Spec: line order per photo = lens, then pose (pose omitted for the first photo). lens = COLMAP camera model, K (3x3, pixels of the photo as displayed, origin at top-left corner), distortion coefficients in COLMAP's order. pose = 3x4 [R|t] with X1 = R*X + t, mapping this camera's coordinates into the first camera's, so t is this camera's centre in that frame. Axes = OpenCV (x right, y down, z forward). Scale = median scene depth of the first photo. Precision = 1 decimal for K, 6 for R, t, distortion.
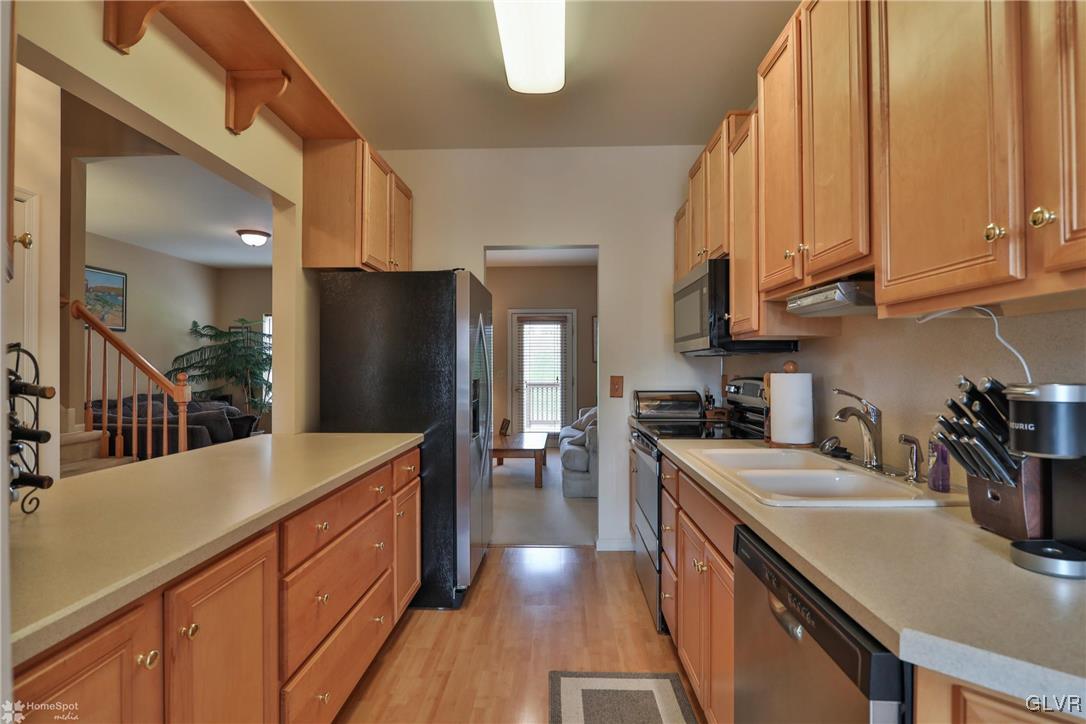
lens RADIAL K [[526.5, 0, 538.1], [0, 526.5, 360.6], [0, 0, 1]] dist [-0.015018, -0.003343]
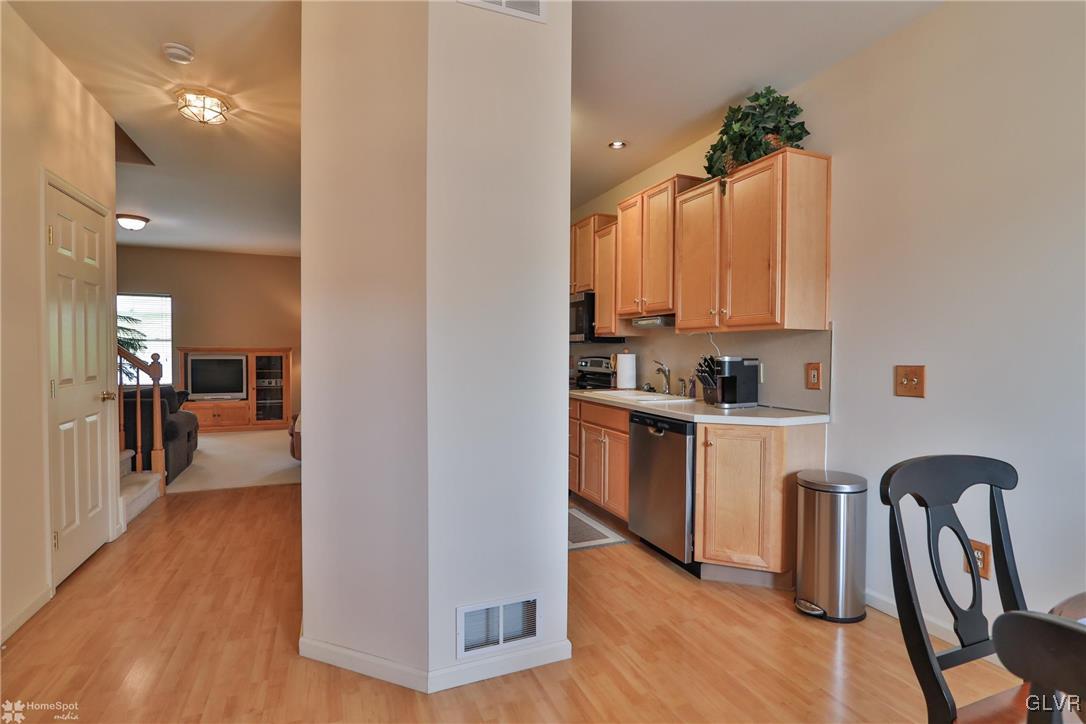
lens RADIAL K [[526.5, 0, 534.1], [0, 526.5, 363.5], [0, 0, 1]] dist [-0.015018, -0.003343]
pose [[0.911794, -0.004701, 0.410621, -0.914598], [-0.010555, 0.999336, 0.034879, -0.009307], [-0.410513, -0.036137, 0.911139, -0.953001]]
